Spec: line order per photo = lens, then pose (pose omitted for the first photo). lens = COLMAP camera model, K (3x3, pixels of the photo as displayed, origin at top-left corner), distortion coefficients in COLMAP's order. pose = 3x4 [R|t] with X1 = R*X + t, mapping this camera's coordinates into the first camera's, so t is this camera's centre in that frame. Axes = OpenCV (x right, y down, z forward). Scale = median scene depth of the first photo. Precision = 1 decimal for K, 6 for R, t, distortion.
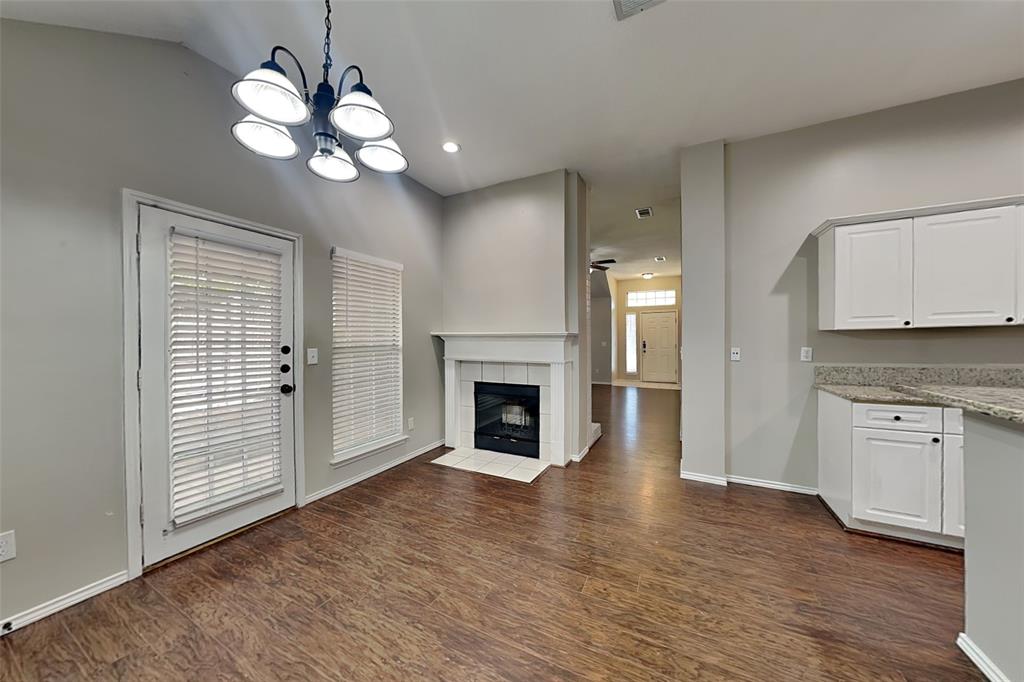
lens RADIAL K [[314.4, 0, 515.2], [0, 314.4, 344.2], [0, 0, 1]] dist [0.000518, 0.000095]
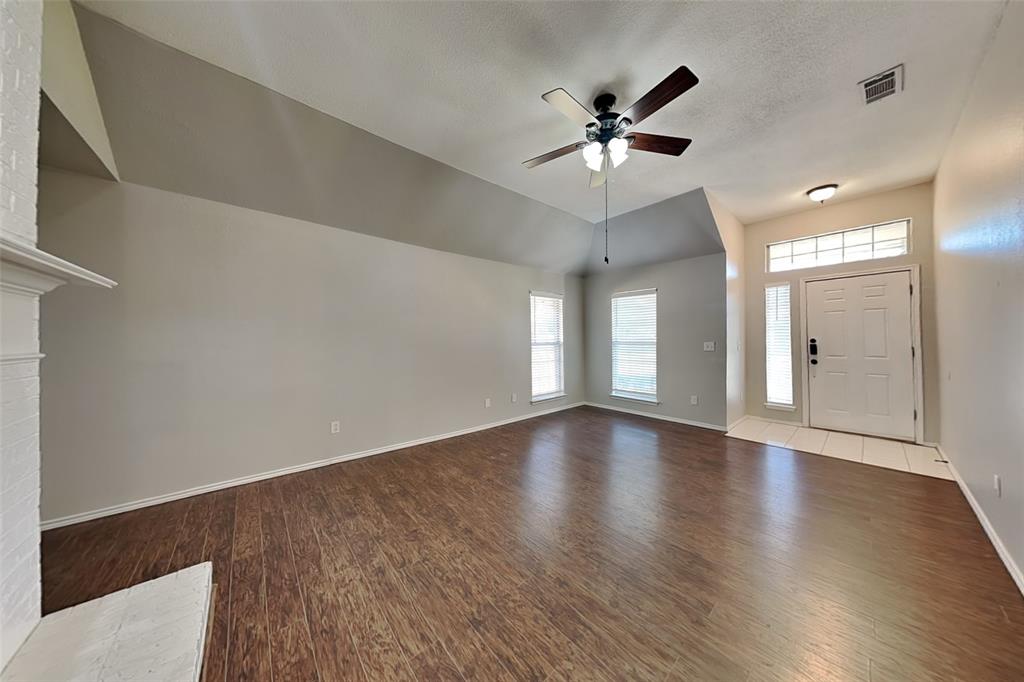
lens RADIAL K [[305.0, 0, 508.0], [0, 305.0, 337.2], [0, 0, 1]] dist [-0.000342, 0.000017]
pose [[0.930085, -0.001036, -0.367344, 0.152345], [-0.004776, 0.999877, -0.014914, -0.004476], [0.367314, 0.015625, 0.929966, 0.404983]]
